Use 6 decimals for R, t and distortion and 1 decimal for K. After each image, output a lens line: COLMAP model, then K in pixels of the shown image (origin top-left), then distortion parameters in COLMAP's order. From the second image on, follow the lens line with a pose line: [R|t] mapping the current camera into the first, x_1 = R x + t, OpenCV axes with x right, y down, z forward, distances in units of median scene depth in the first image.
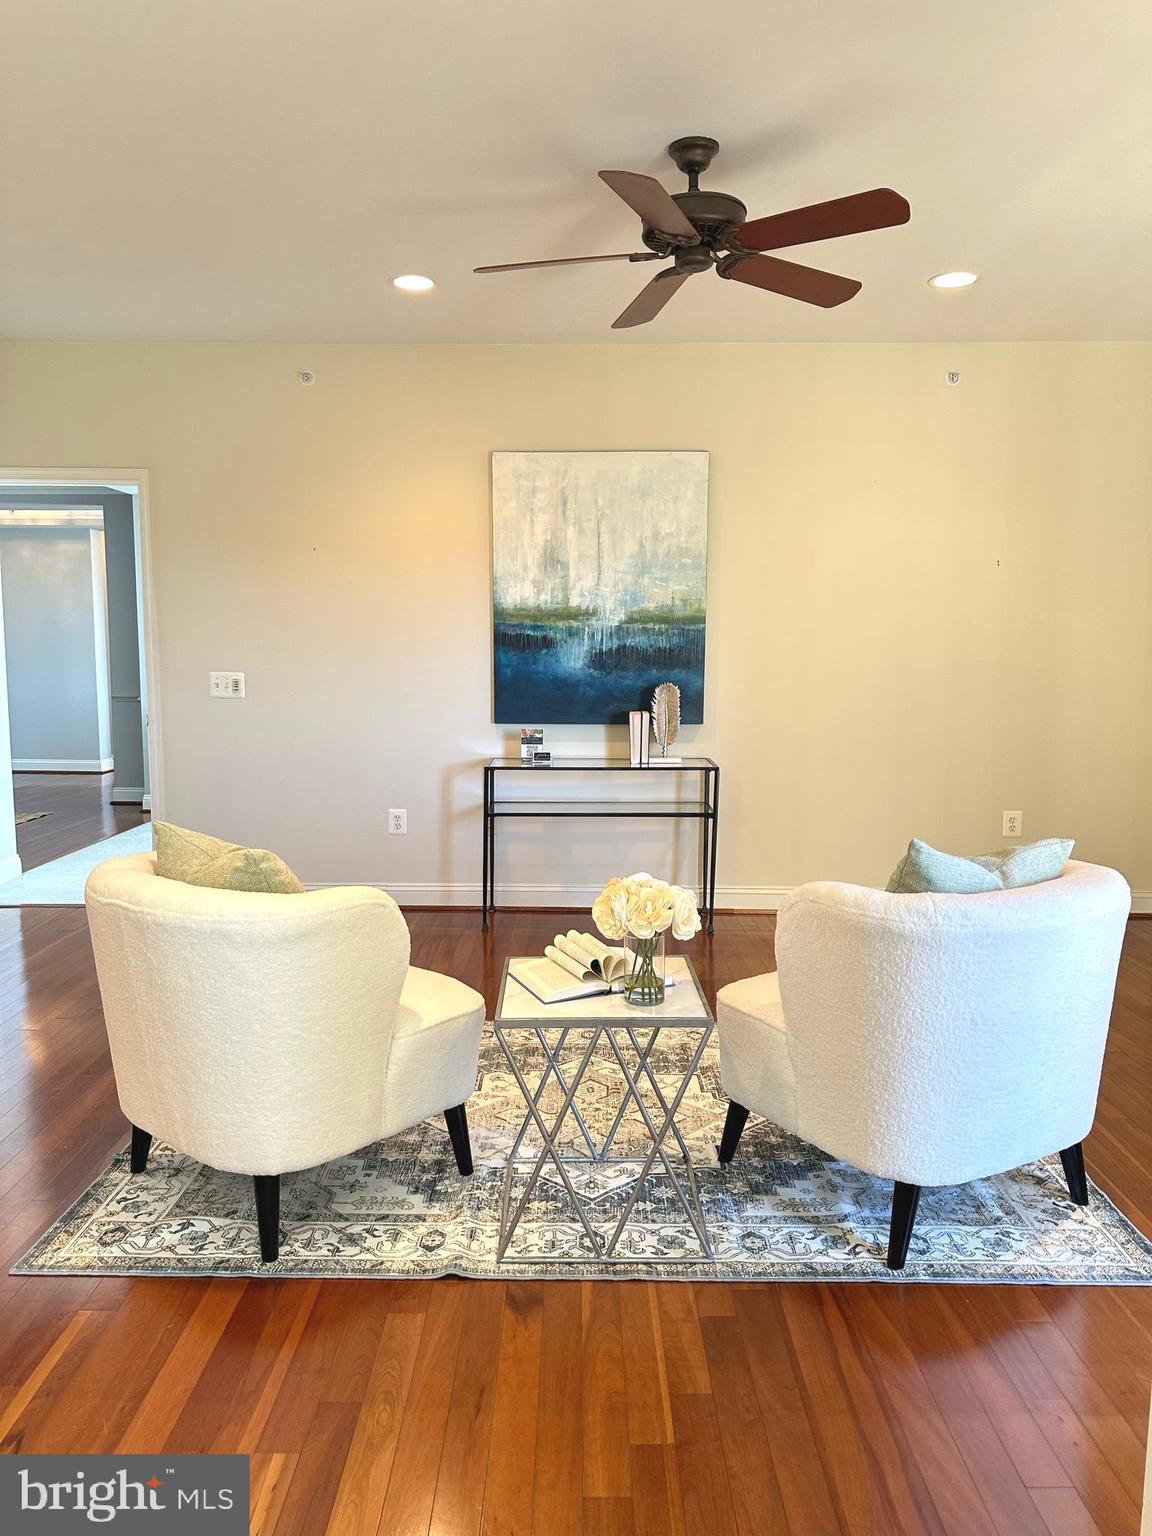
lens RADIAL K [[1078.5, 0, 575.2], [0, 1078.5, 768.7], [0, 0, 1]] dist [0.022402, -0.018826]
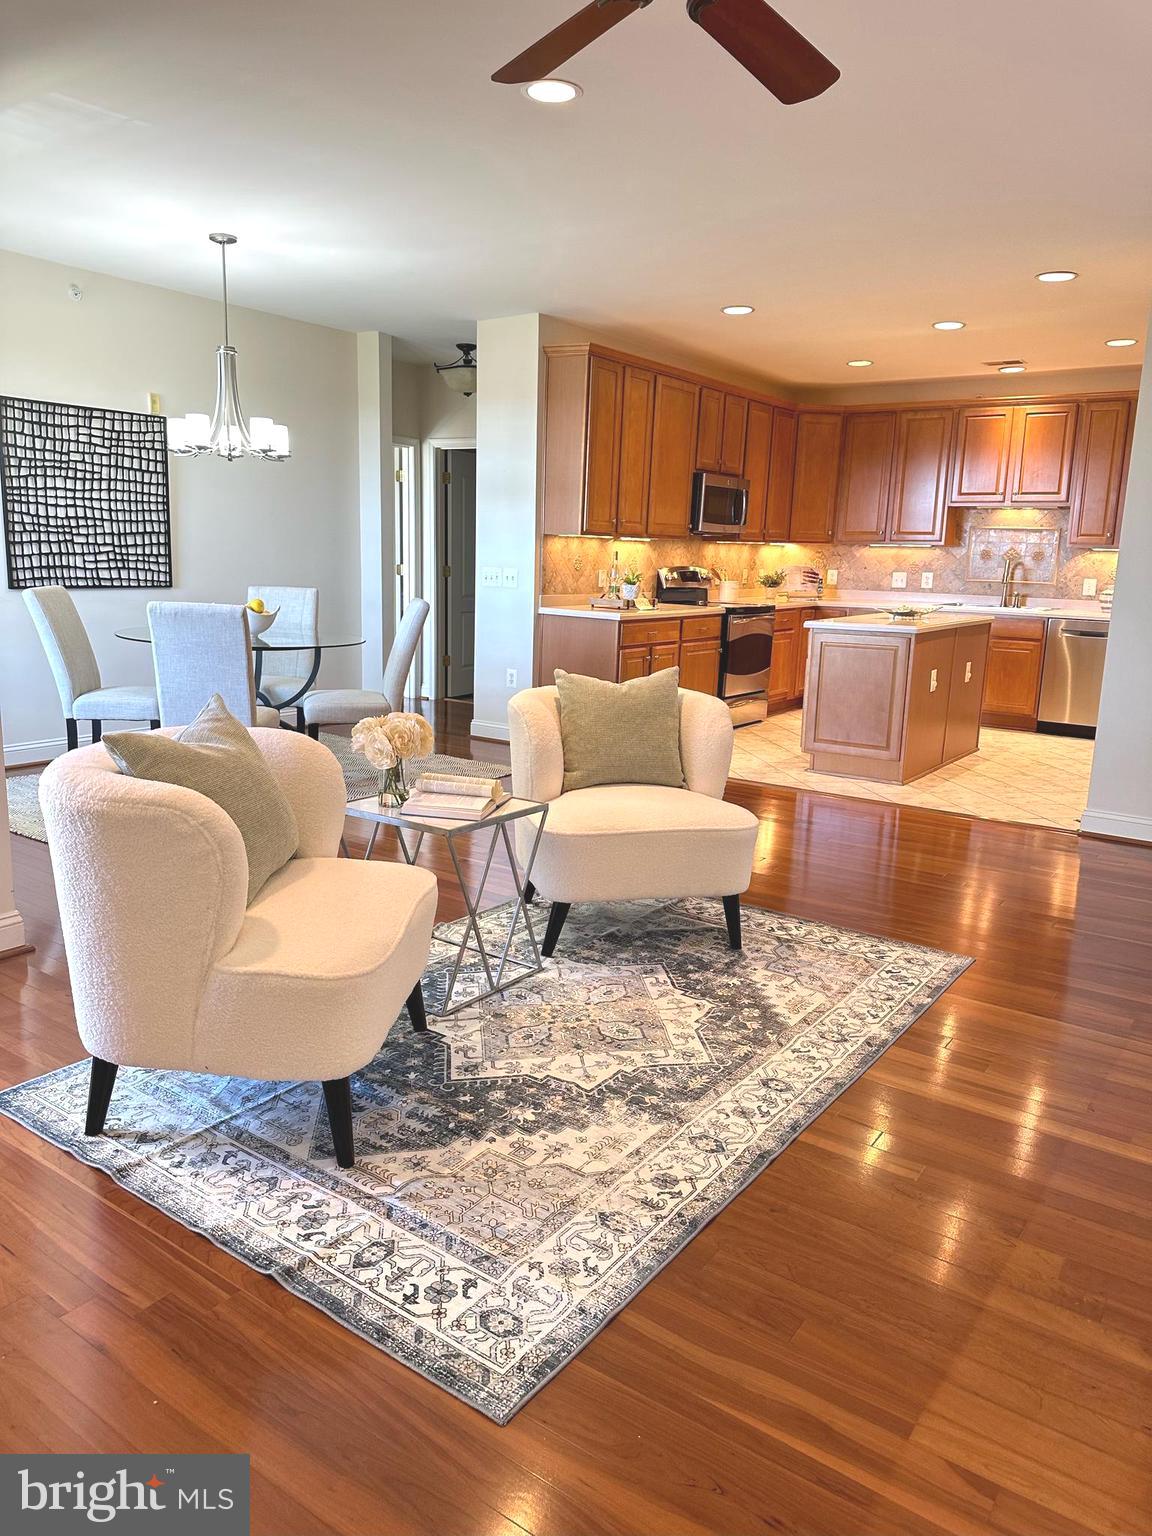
lens RADIAL K [[1078.5, 0, 573.0], [0, 1078.5, 762.0], [0, 0, 1]] dist [0.022402, -0.018826]
pose [[-0.580667, 0.124674, -0.804538, 0.940032], [-0.136594, 0.959279, 0.247238, -0.179288], [0.802601, 0.253458, -0.539992, 1.765505]]
